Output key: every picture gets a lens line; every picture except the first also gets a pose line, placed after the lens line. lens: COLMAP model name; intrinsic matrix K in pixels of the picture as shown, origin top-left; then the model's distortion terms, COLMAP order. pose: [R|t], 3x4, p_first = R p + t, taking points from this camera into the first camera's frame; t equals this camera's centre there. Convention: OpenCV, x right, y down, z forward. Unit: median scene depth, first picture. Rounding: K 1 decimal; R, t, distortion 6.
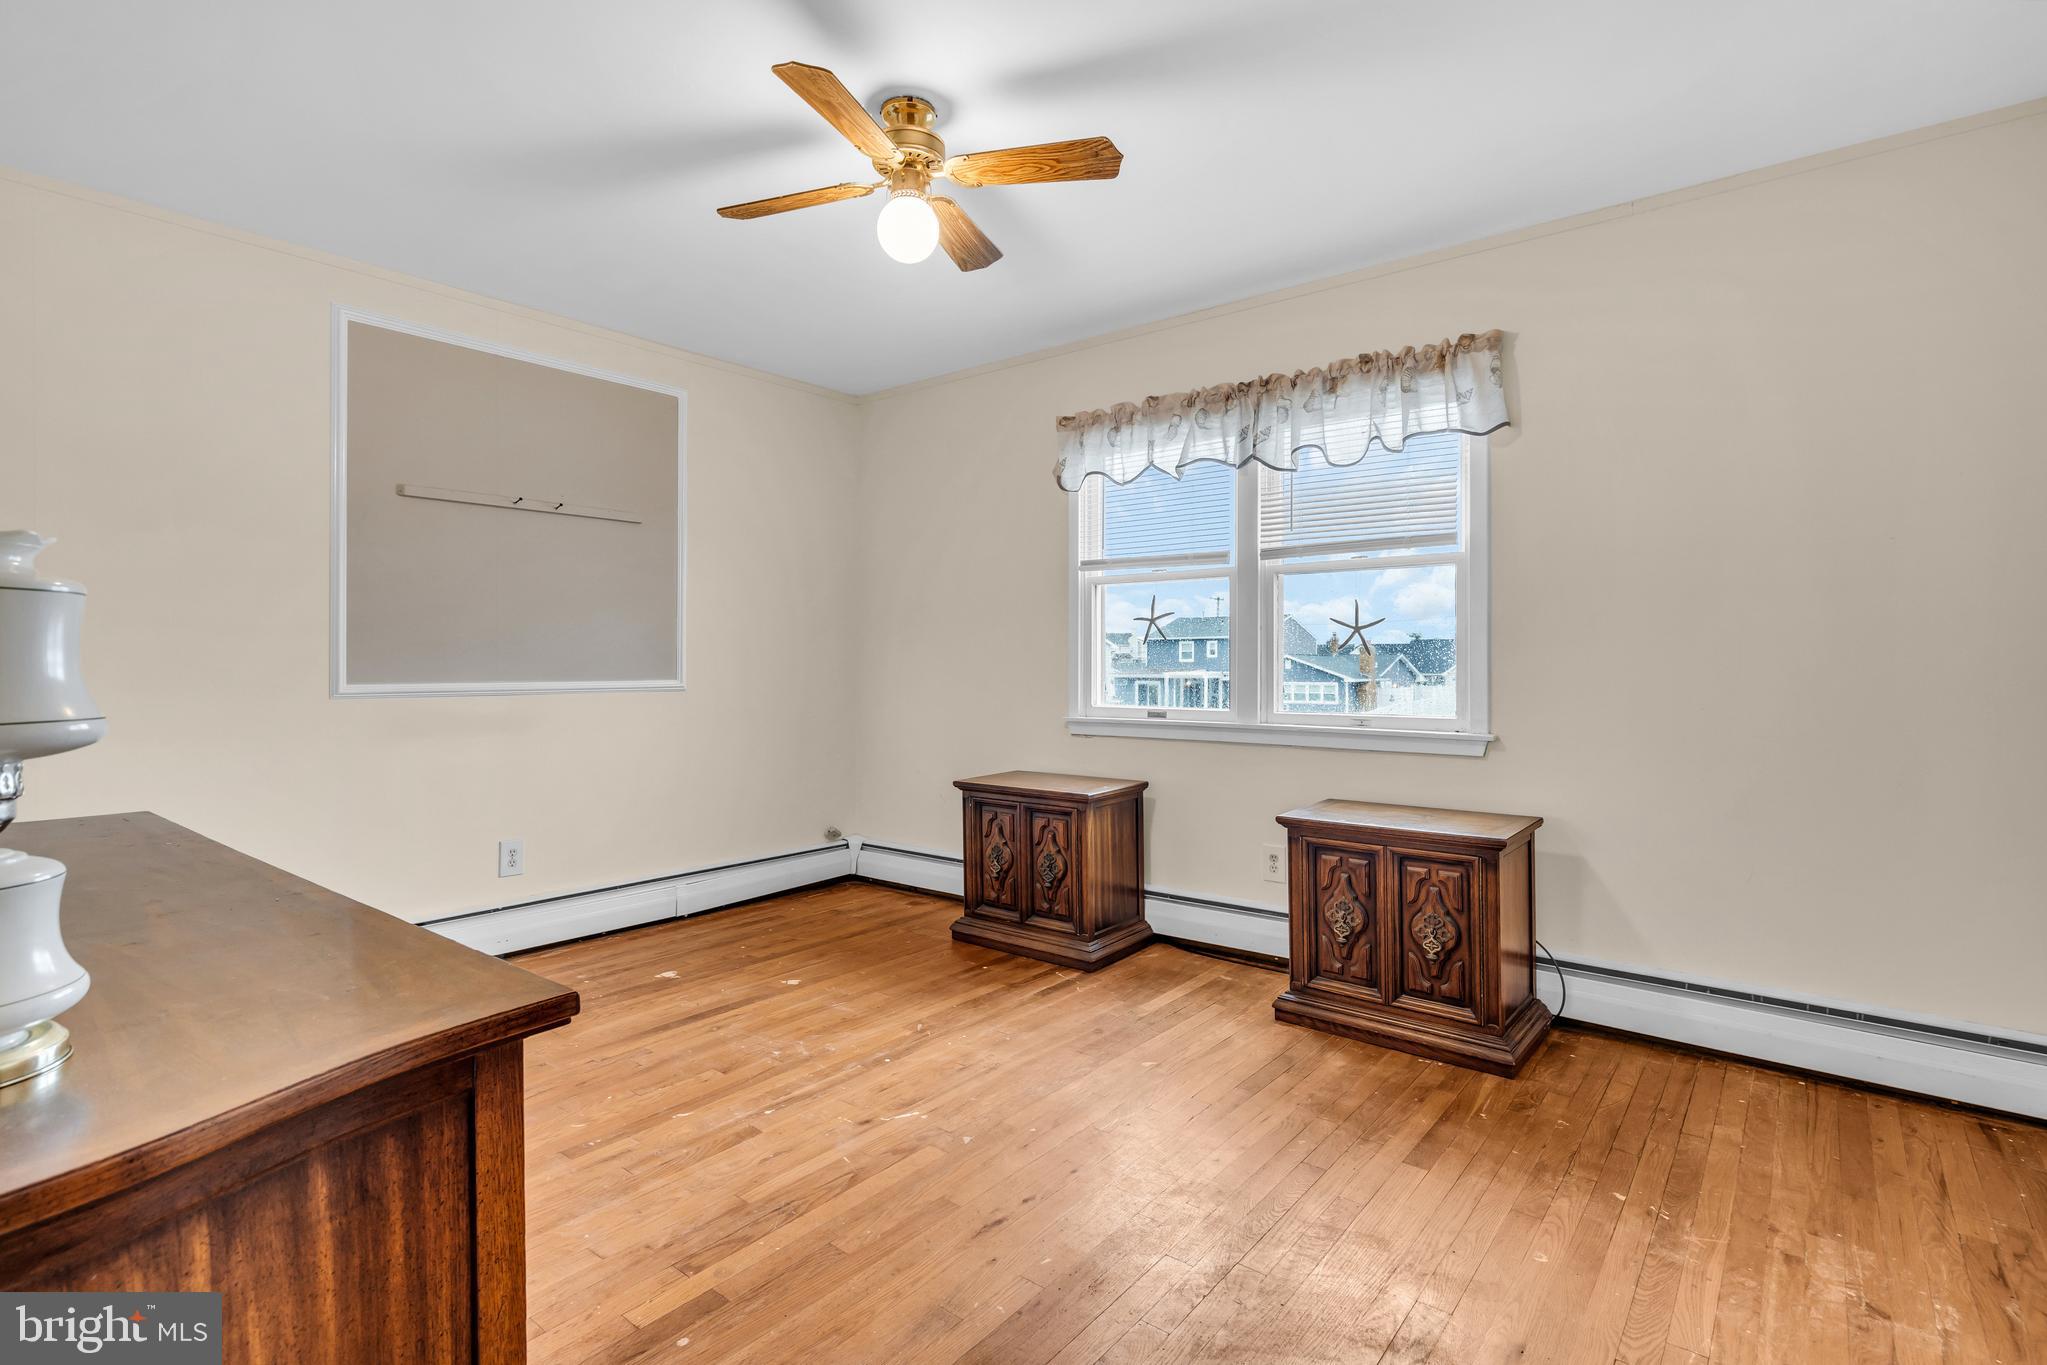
lens RADIAL K [[966.5, 0, 1023.5], [0, 966.5, 682.5], [0, 0, 1]] dist [0.000329, -0.000293]
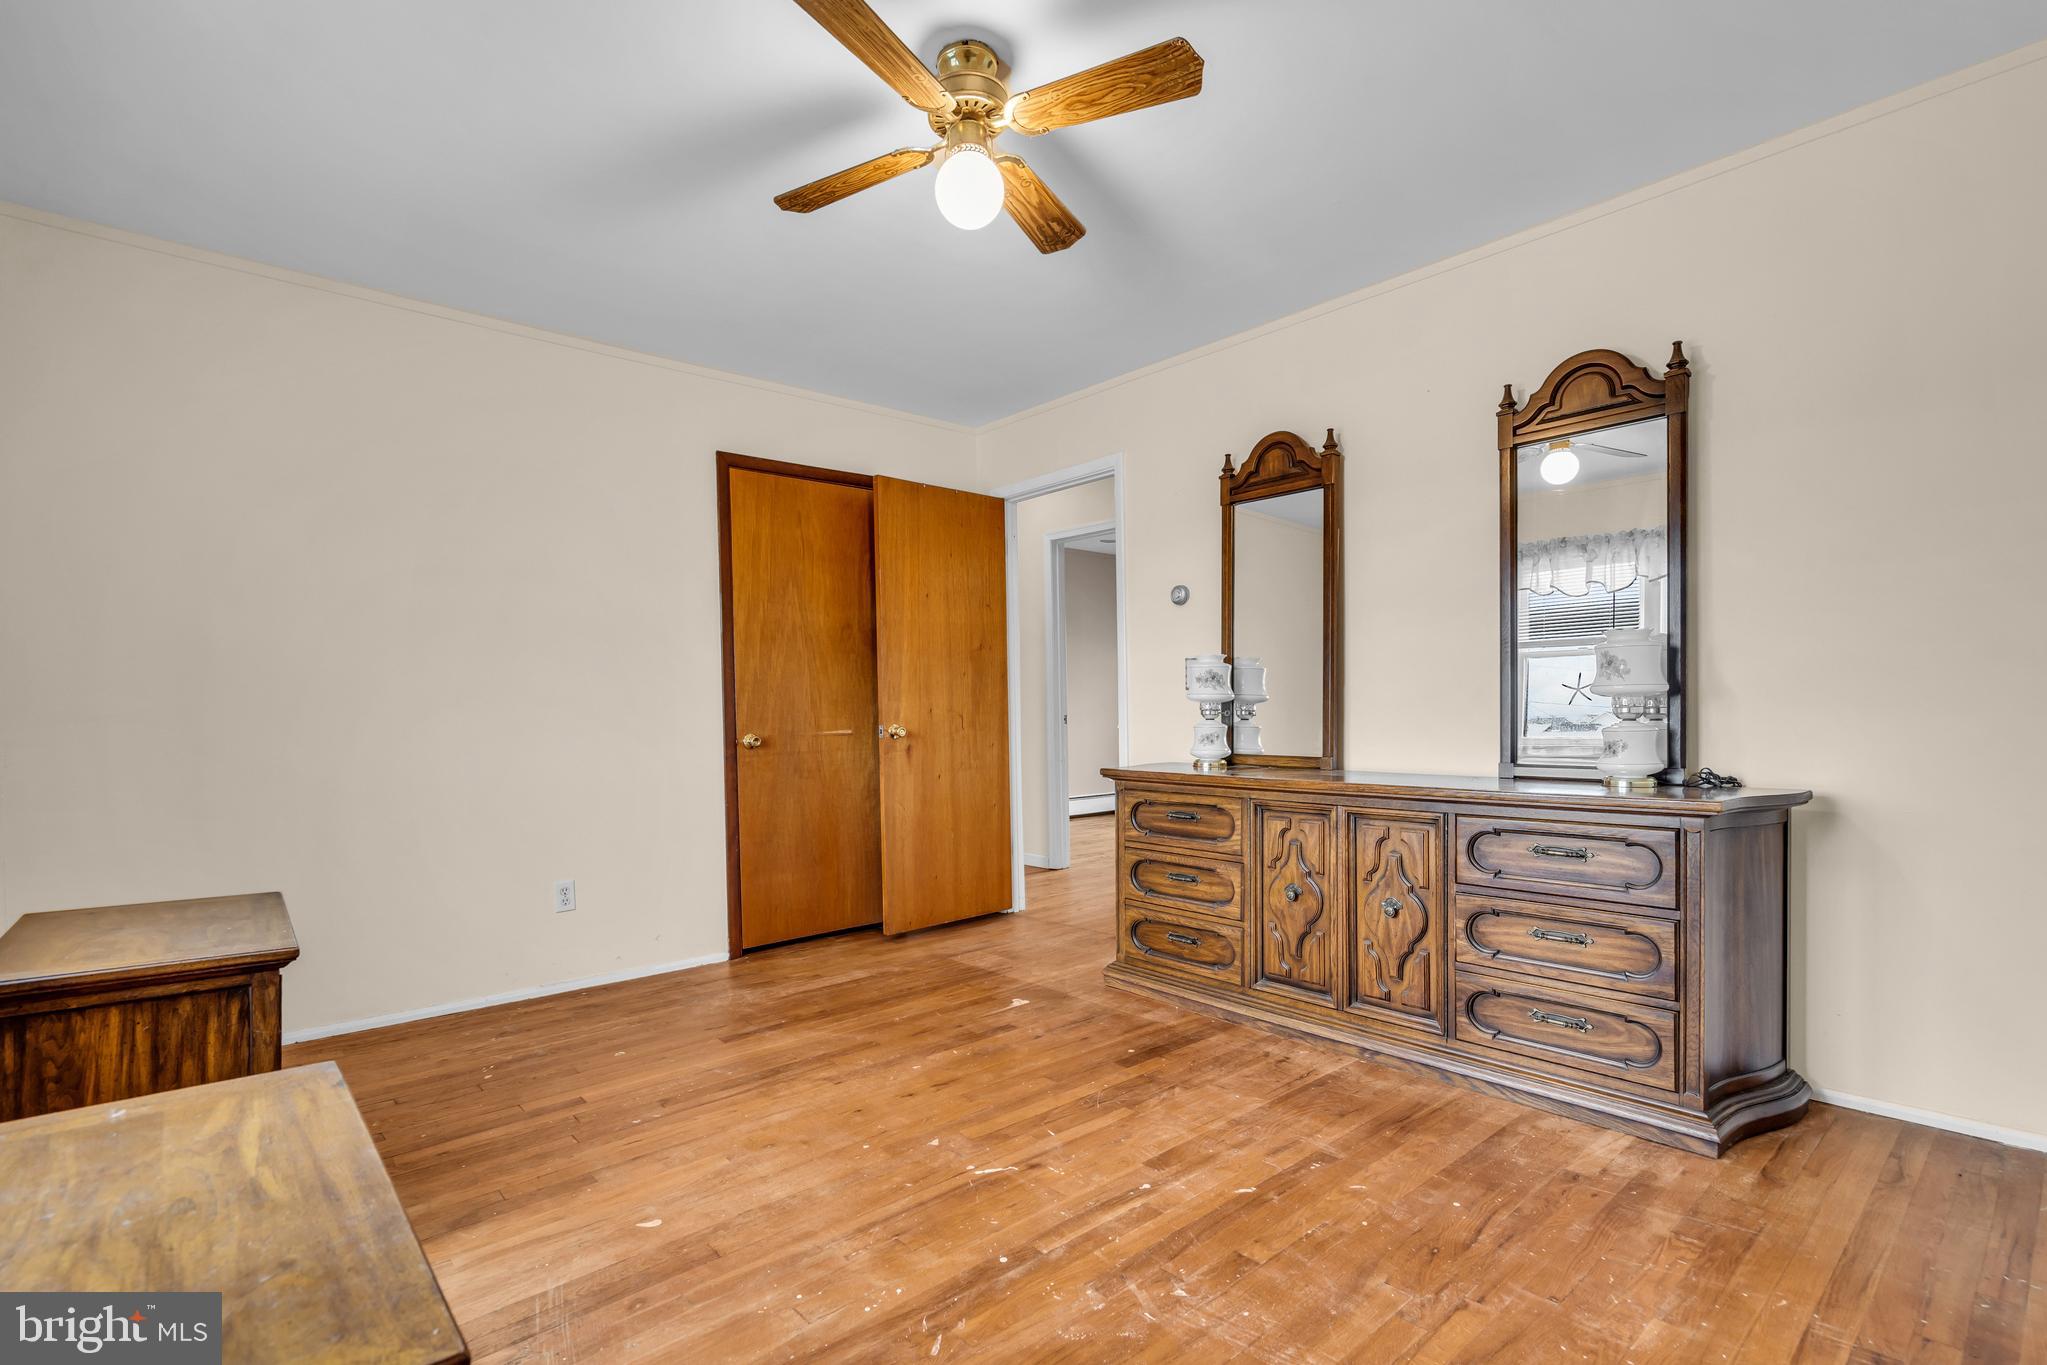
lens RADIAL K [[966.5, 0, 1023.5], [0, 966.5, 682.5], [0, 0, 1]] dist [0.000329, -0.000293]
pose [[-0.986279, 0.018431, 0.164053, -0.304797], [0.016931, 0.999801, -0.010533, 0.001684], [-0.164214, -0.007610, -0.986395, 1.865668]]
